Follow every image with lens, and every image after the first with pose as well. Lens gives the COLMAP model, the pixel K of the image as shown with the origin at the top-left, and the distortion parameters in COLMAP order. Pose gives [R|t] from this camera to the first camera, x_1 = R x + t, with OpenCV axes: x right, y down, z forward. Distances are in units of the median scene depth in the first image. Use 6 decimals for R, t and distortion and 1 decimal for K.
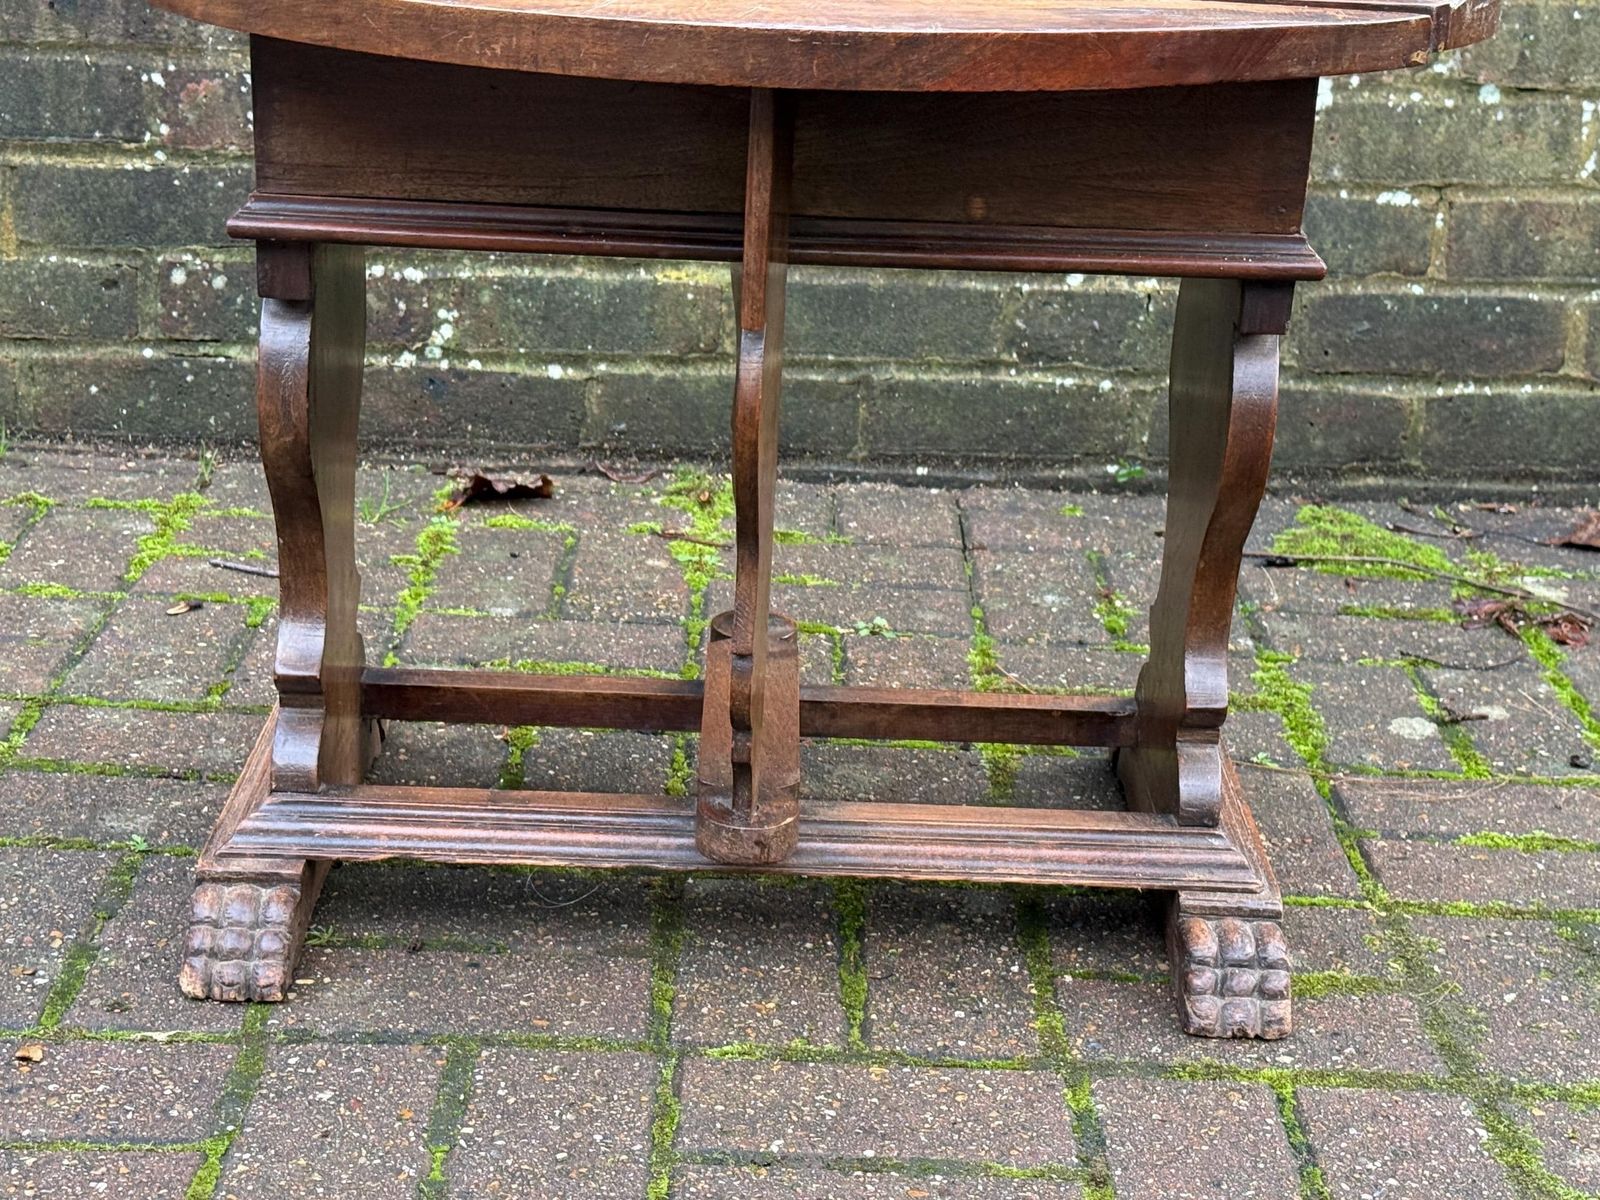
lens RADIAL K [[2765.1, 0, 786.5], [0, 2765.1, 627.3], [0, 0, 1]] dist [0.156600, -0.133635]
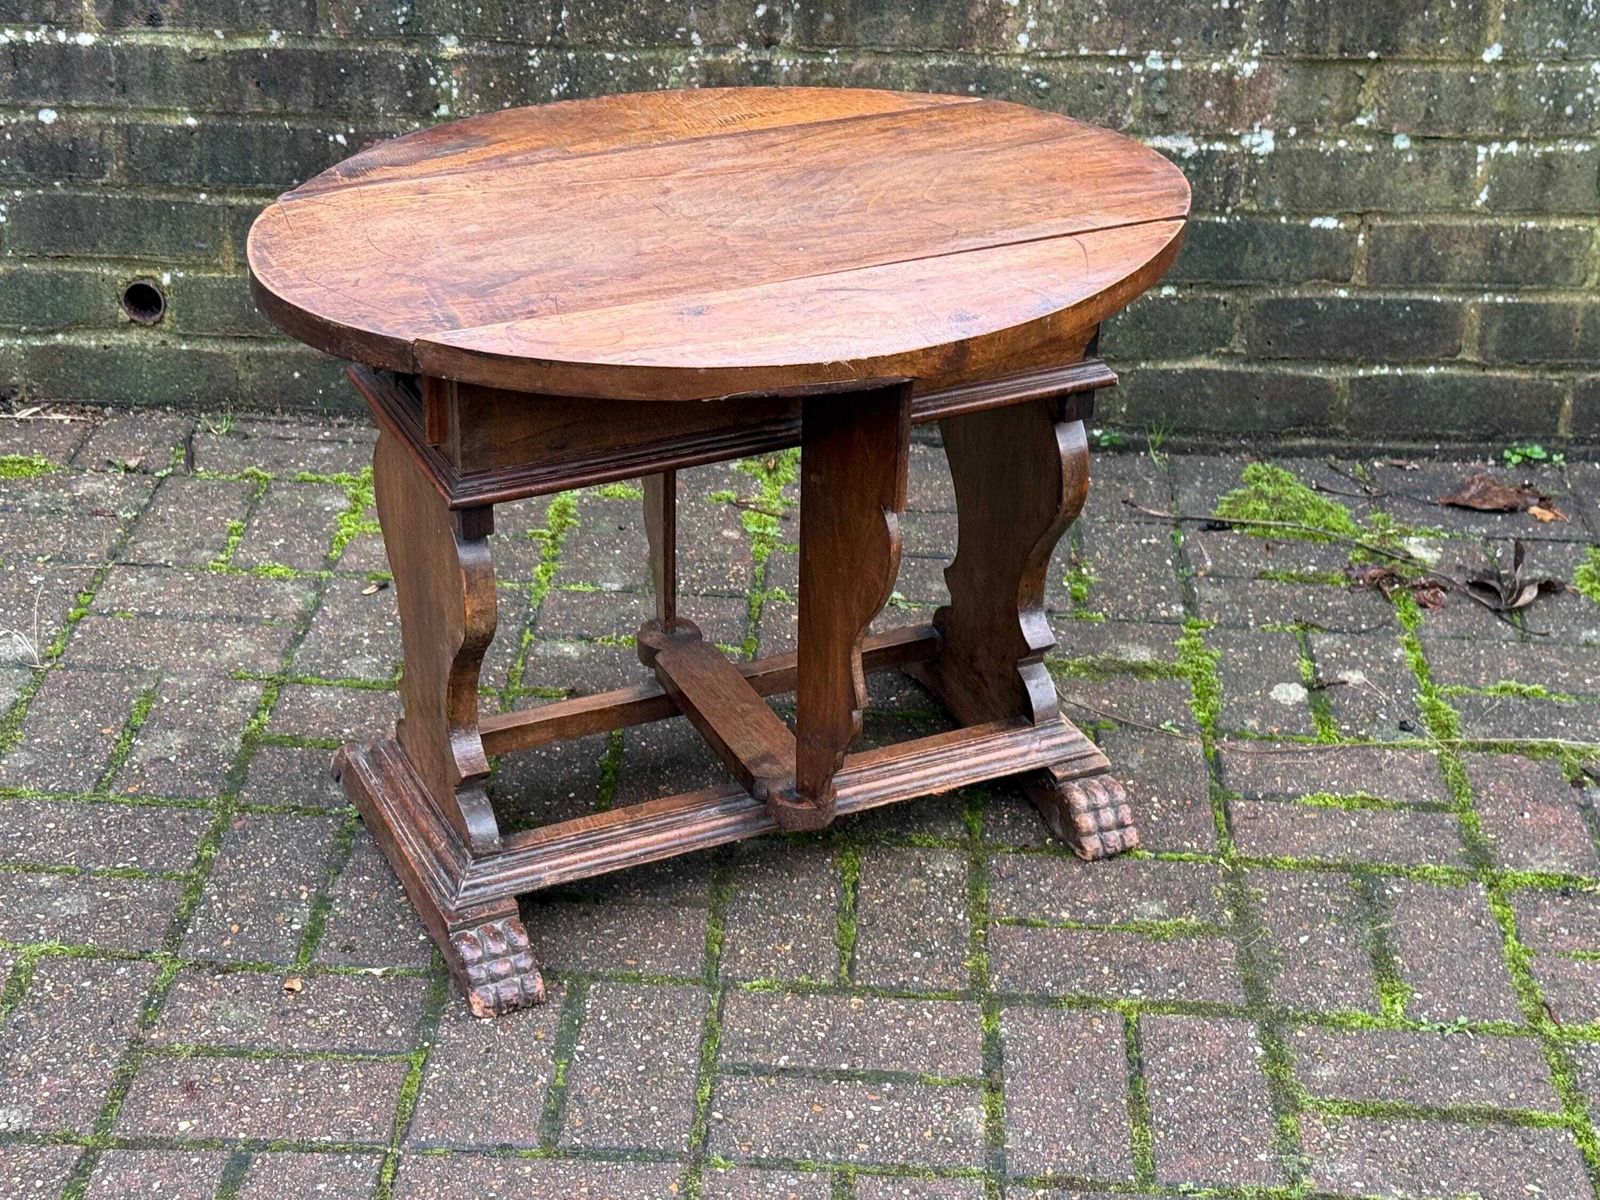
lens RADIAL K [[2773.1, 0, 793.0], [0, 2773.1, 630.1], [0, 0, 1]] dist [0.158941, -0.181534]
pose [[0.998693, 0.005379, -0.050827, 0.054743], [0.002024, 0.989505, 0.144484, -0.186774], [0.051071, -0.144398, 0.988201, -0.327746]]
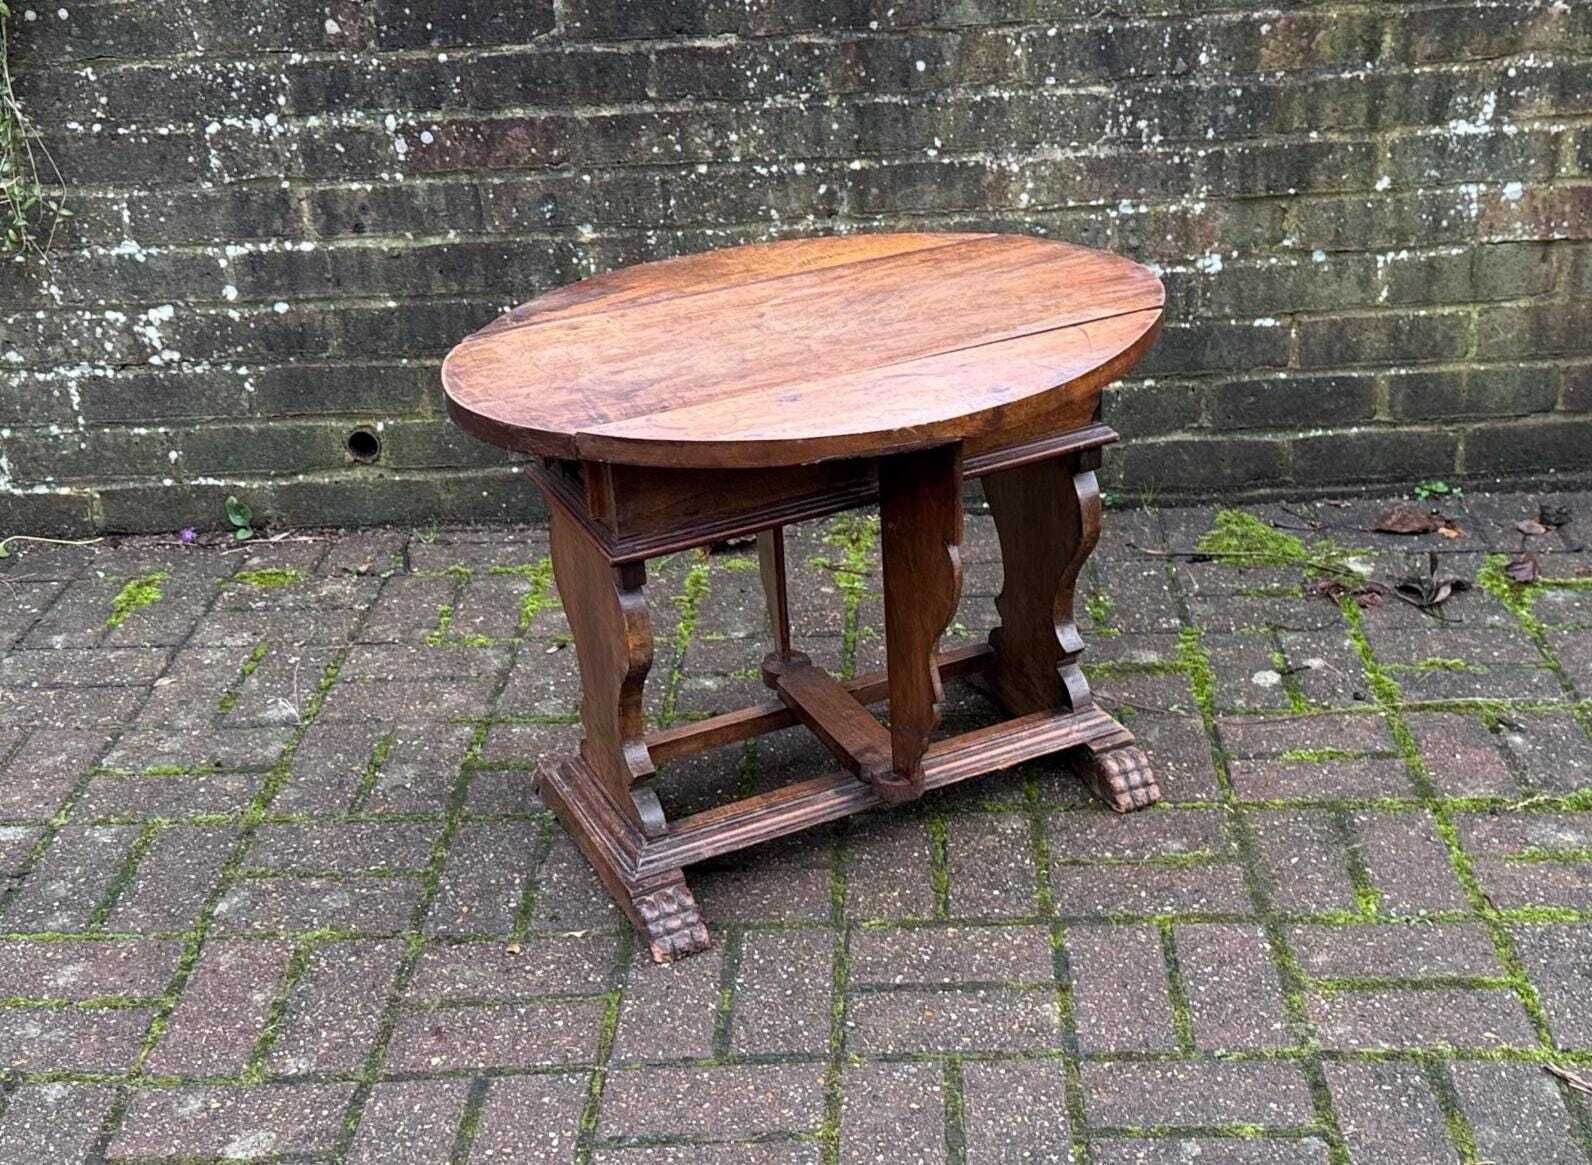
lens RADIAL K [[2113.1, 0, 880.6], [0, 2113.1, 635.8], [0, 0, 1]] dist [0.170165, -0.285657]
pose [[0.996858, -0.065367, -0.044732, 0.046519], [0.070053, 0.991151, 0.112750, -0.154960], [0.036966, -0.115530, 0.992616, -0.314345]]
